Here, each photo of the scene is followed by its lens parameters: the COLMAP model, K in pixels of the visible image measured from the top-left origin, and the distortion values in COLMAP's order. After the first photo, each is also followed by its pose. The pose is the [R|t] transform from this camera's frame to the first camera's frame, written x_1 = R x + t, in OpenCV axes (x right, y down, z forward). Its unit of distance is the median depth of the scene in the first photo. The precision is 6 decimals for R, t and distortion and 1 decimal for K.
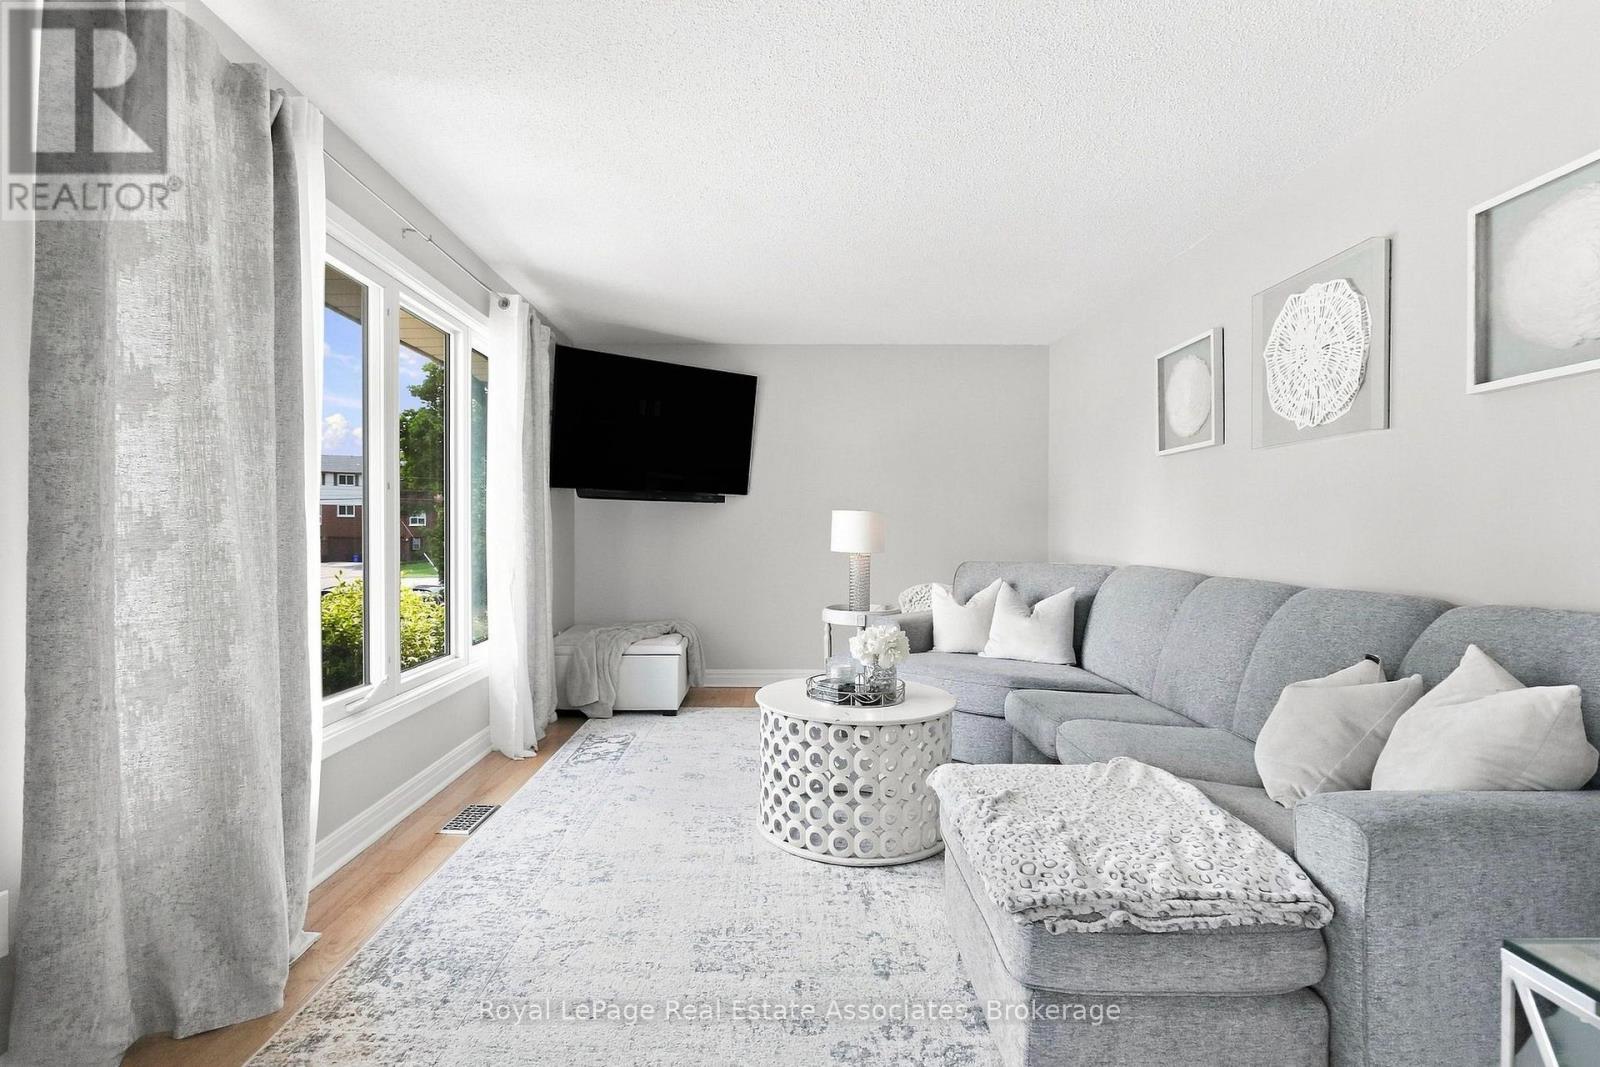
lens RADIAL K [[725.1, 0, 800.0], [0, 725.1, 533.5], [0, 0, 1]] dist [-0.000452, -0.000207]
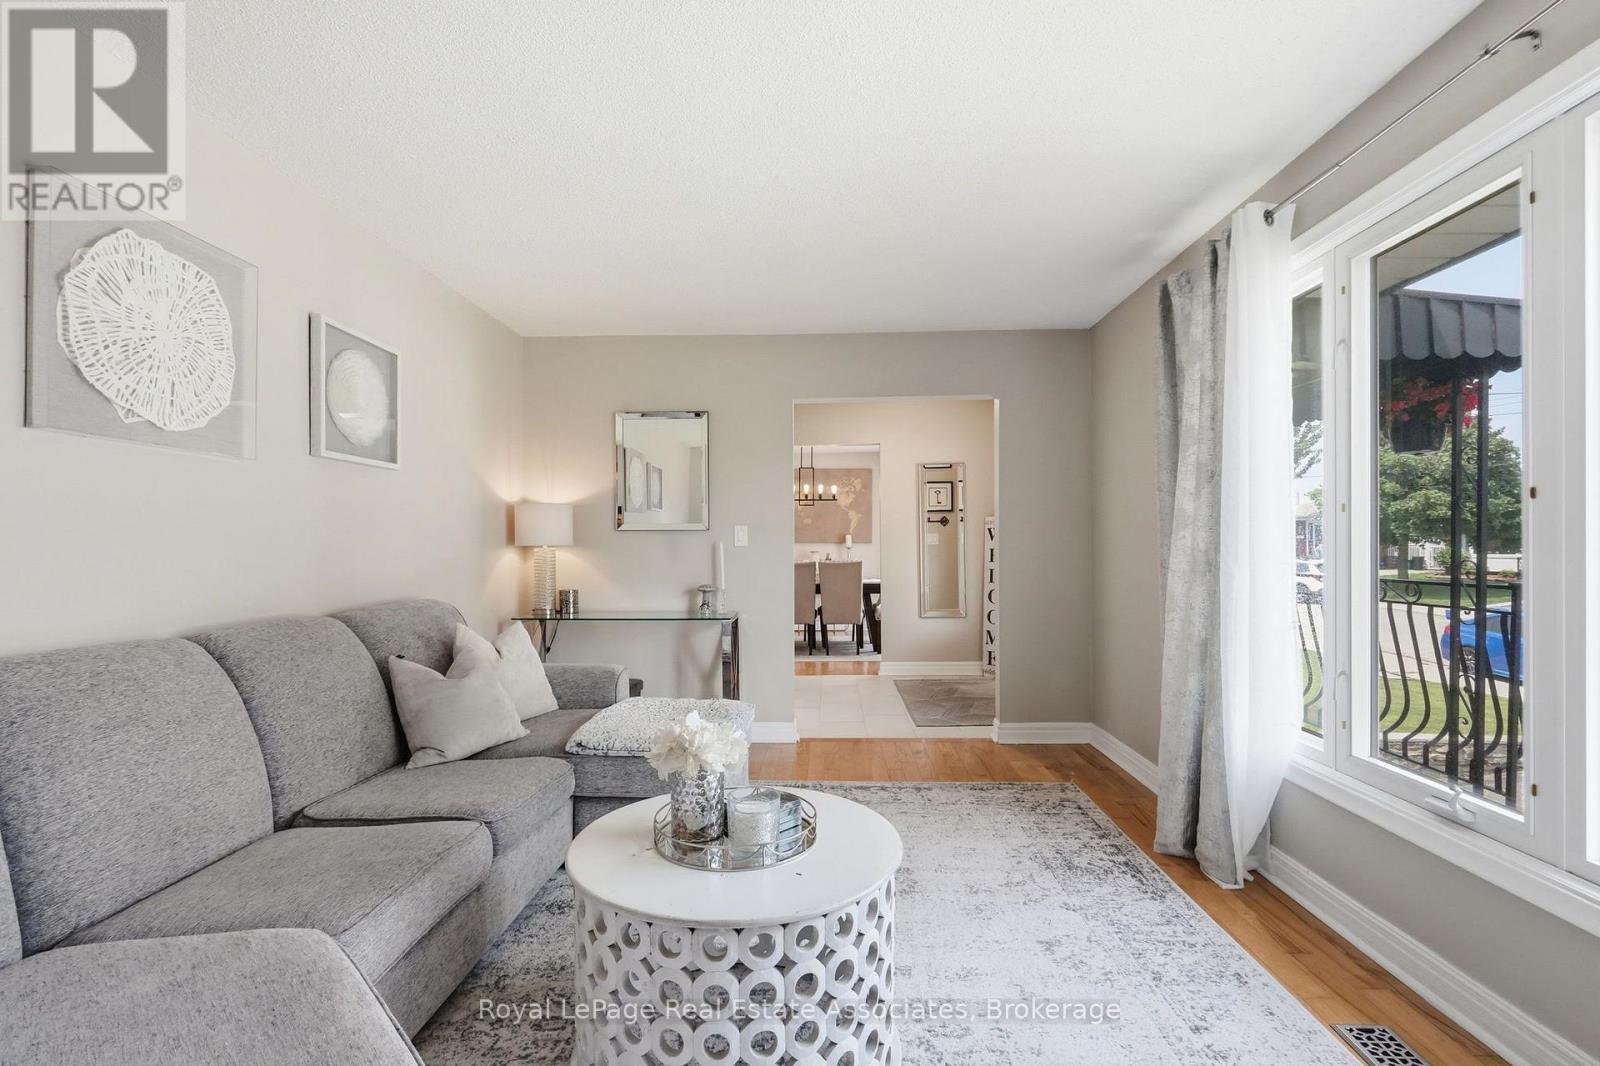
lens RADIAL K [[725.1, 0, 800.0], [0, 725.1, 533.0], [0, 0, 1]] dist [-0.000452, -0.000207]
pose [[-0.997993, 0.000580, 0.063327, -0.017154], [0.000120, 0.999974, -0.007278, -0.034739], [-0.063329, -0.007256, -0.997966, 1.922450]]
